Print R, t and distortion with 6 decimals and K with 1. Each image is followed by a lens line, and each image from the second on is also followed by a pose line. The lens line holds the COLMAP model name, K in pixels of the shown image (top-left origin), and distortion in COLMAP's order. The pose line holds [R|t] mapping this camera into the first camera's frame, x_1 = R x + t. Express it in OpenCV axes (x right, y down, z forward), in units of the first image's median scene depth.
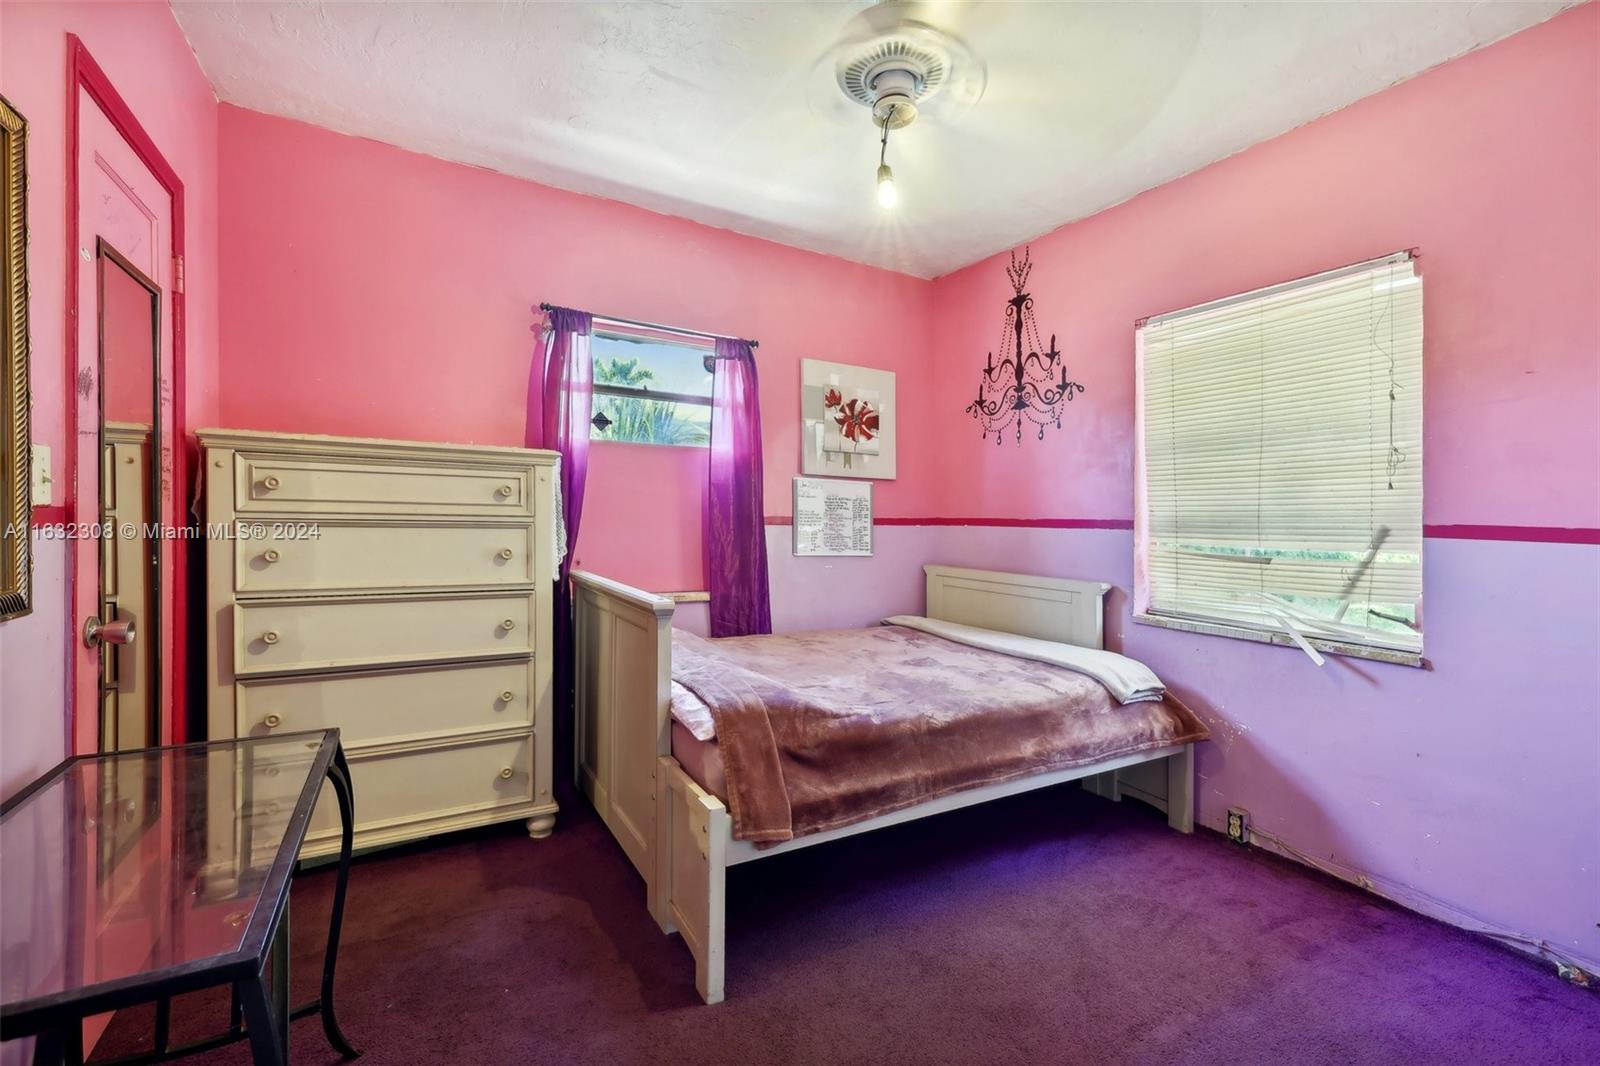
lens RADIAL K [[686.1, 0, 787.5], [0, 686.1, 516.9], [0, 0, 1]] dist [0.003129, -0.000053]
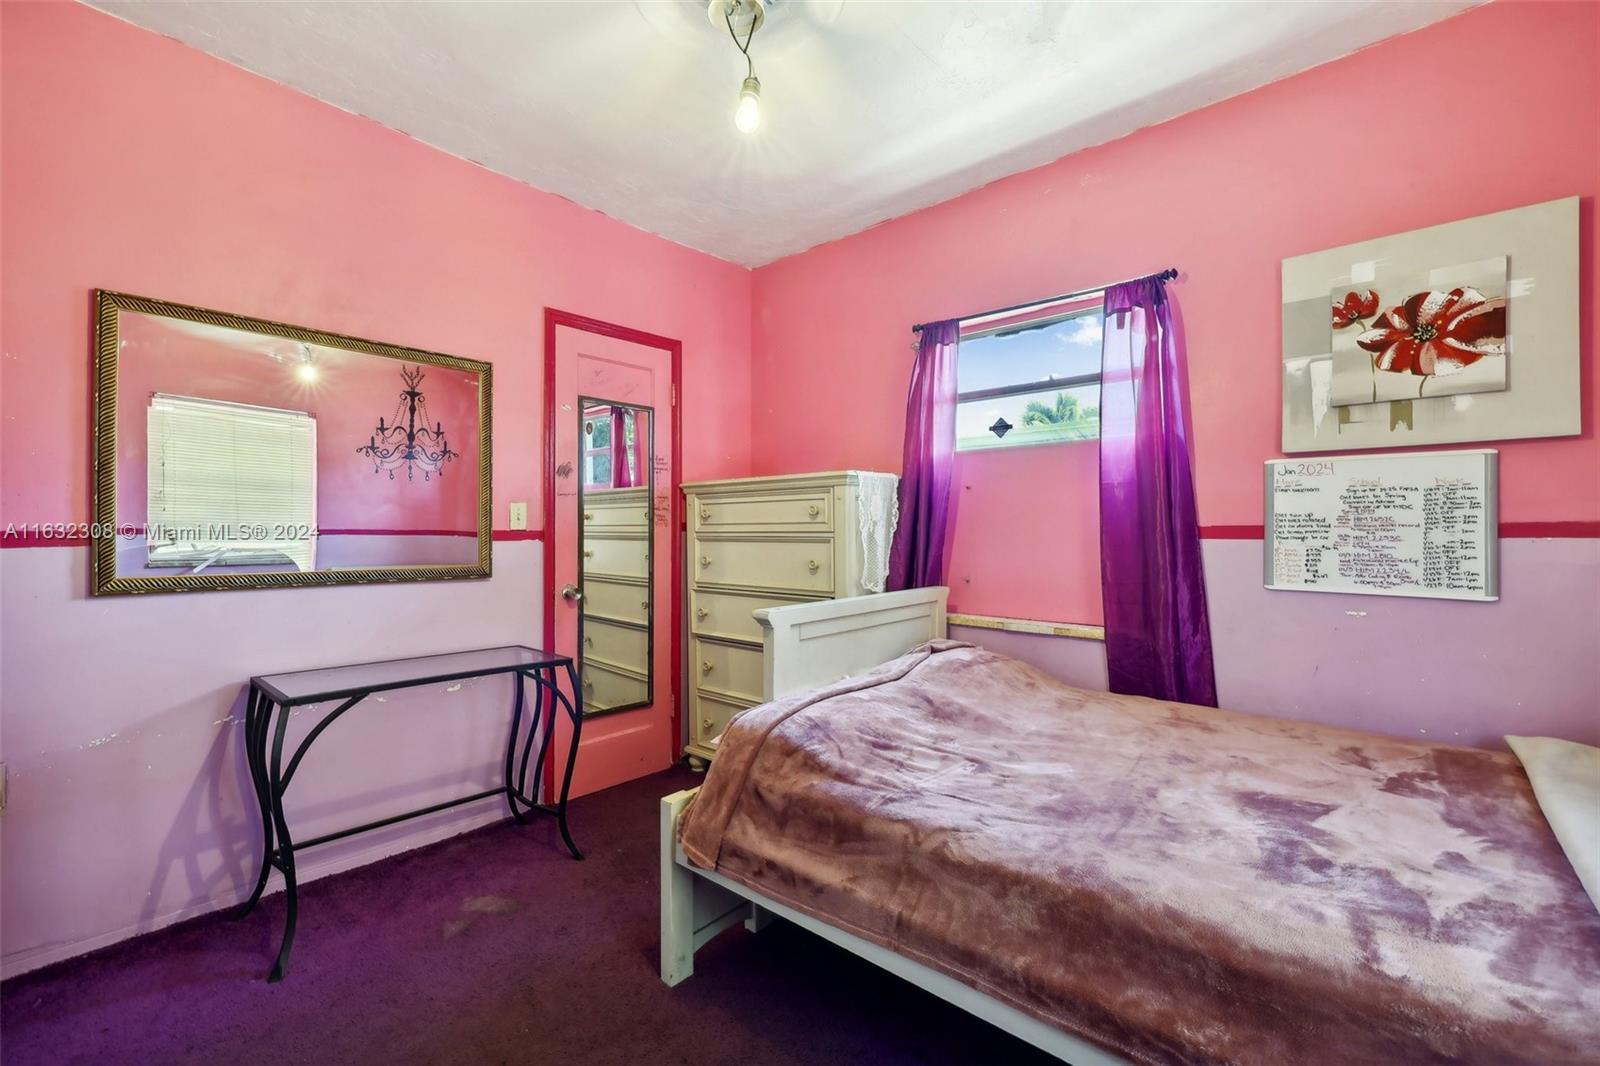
lens RADIAL K [[704.9, 0, 800.0], [0, 704.9, 533.0], [0, 0, 1]] dist [0.022451, -0.000097]
pose [[0.317771, -0.019559, -0.947966, 0.467974], [0.009917, 0.999801, -0.017304, 0.013361], [0.948116, -0.003903, 0.317902, 0.394510]]
